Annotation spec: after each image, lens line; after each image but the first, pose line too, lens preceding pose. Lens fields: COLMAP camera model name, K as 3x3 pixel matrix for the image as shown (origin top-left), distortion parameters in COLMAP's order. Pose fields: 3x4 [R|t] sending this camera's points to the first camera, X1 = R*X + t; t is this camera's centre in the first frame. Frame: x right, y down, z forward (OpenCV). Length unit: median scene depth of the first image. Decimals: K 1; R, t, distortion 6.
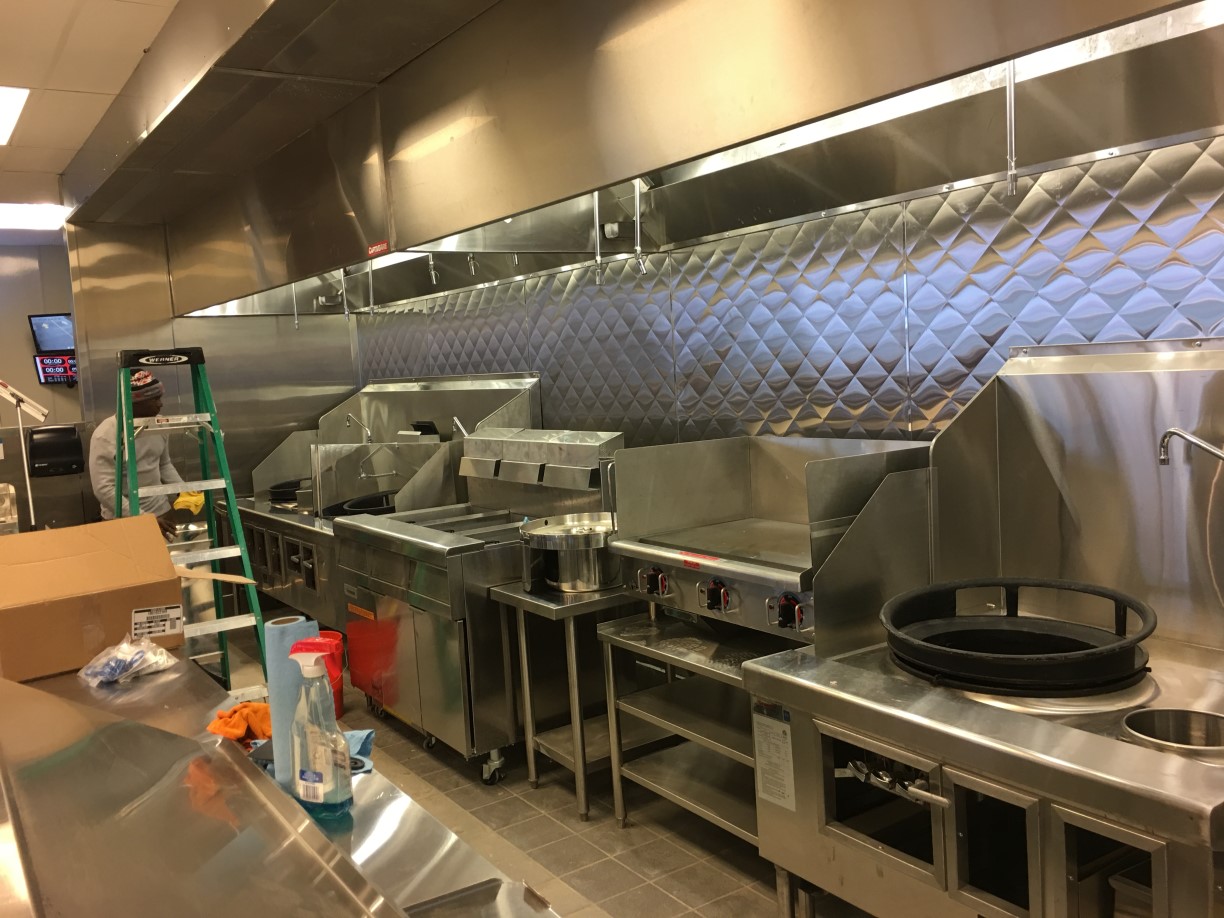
lens RADIAL K [[1038.6, 0, 607.0], [0, 1038.6, 450.5], [0, 0, 1]] dist [0.076758, -0.089750]
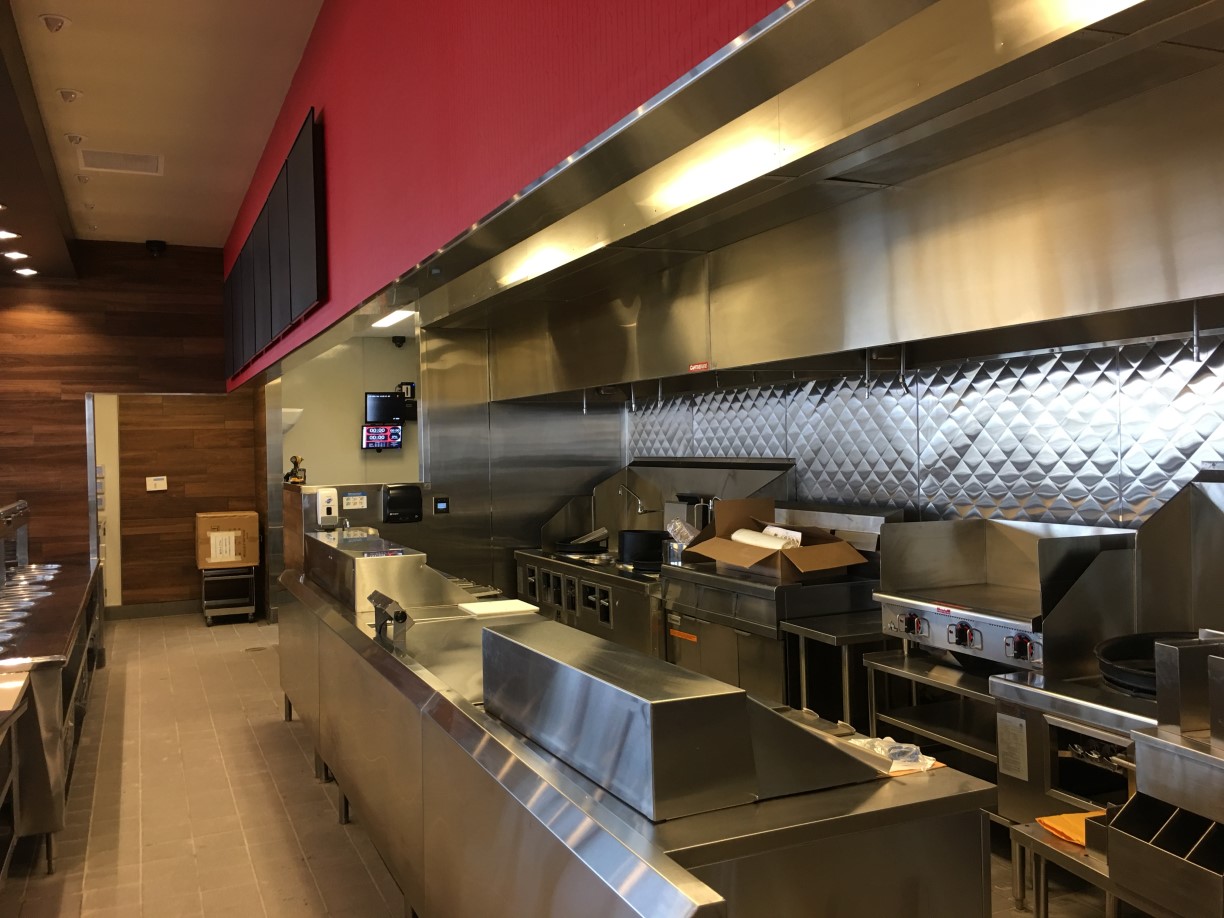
lens RADIAL K [[1038.6, 0, 597.9], [0, 1038.6, 444.3], [0, 0, 1]] dist [0.076758, -0.089750]
pose [[0.981670, 0.036723, -0.187019, -0.073000], [-0.050806, 0.996176, -0.071076, 0.008861], [0.183694, 0.079275, 0.979782, -0.279704]]
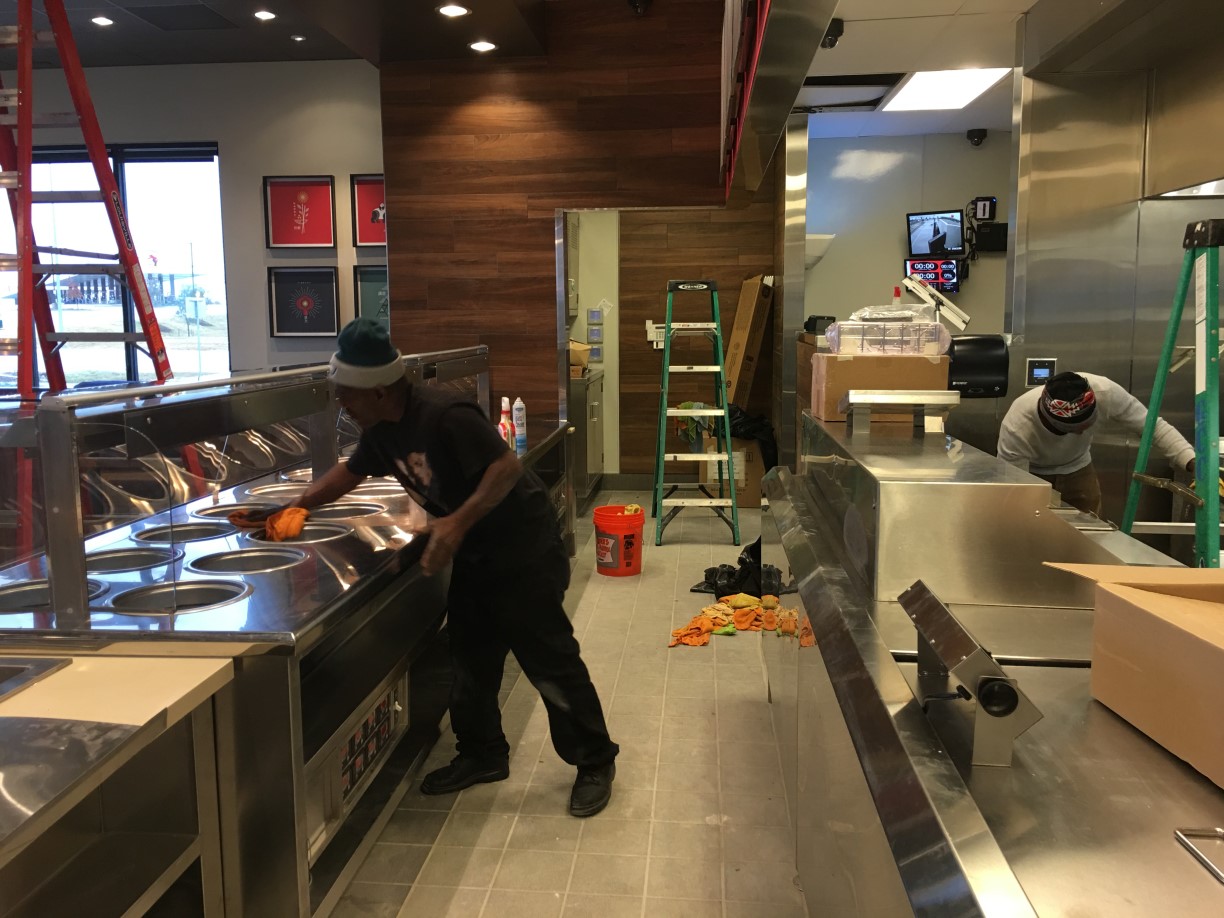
lens RADIAL K [[1038.6, 0, 581.9], [0, 1038.6, 440.1], [0, 0, 1]] dist [0.076758, -0.089750]
pose [[0.752129, 0.128391, -0.646388, -0.299556], [-0.089131, 0.991644, 0.093257, 0.010156], [0.652961, -0.012528, 0.757288, 0.261020]]
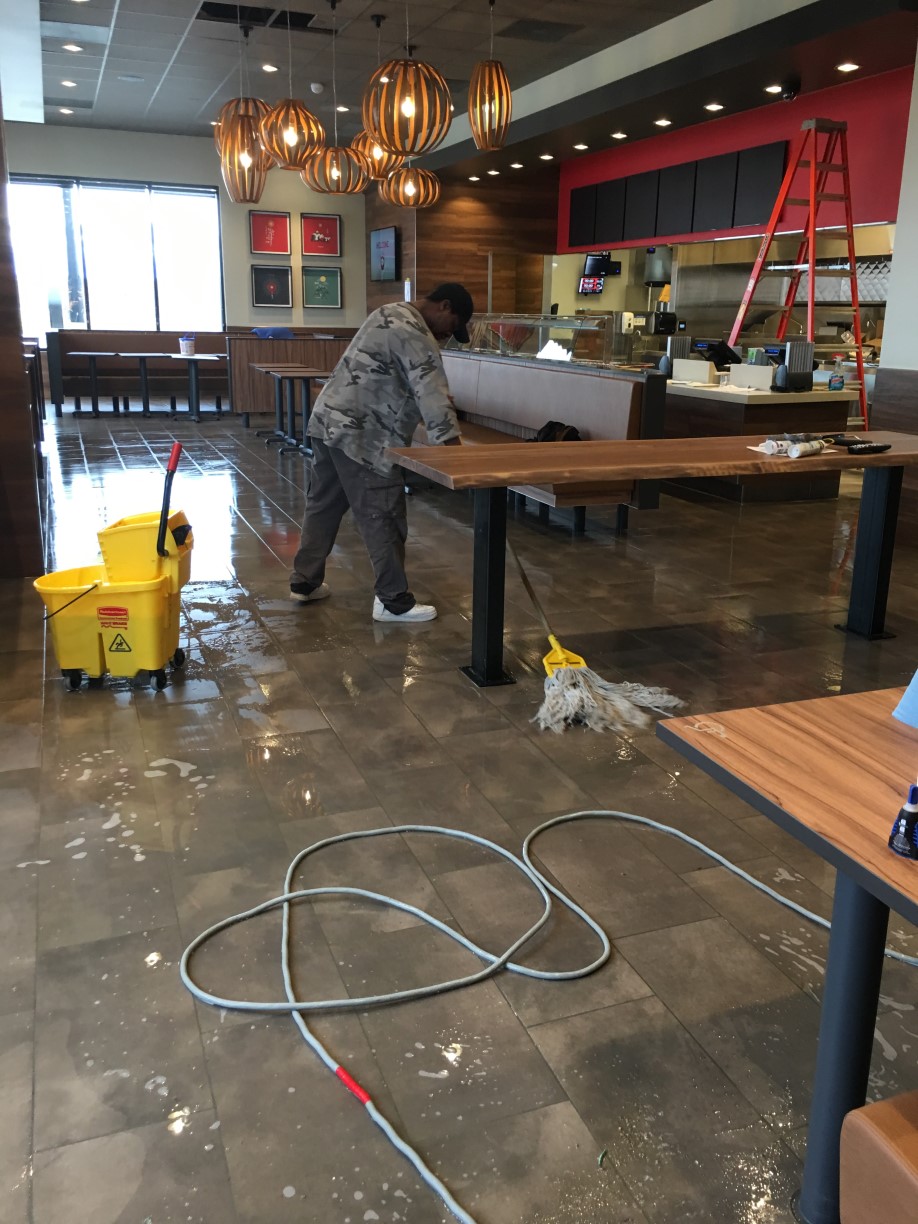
lens RADIAL K [[1038.6, 0, 477.0], [0, 1038.6, 586.3], [0, 0, 1]] dist [0.076758, -0.089750]
pose [[0.970634, 0.131576, -0.201387, -0.519192], [-0.093087, 0.977378, 0.189913, 0.221189], [0.221820, -0.165590, 0.960925, -1.828480]]
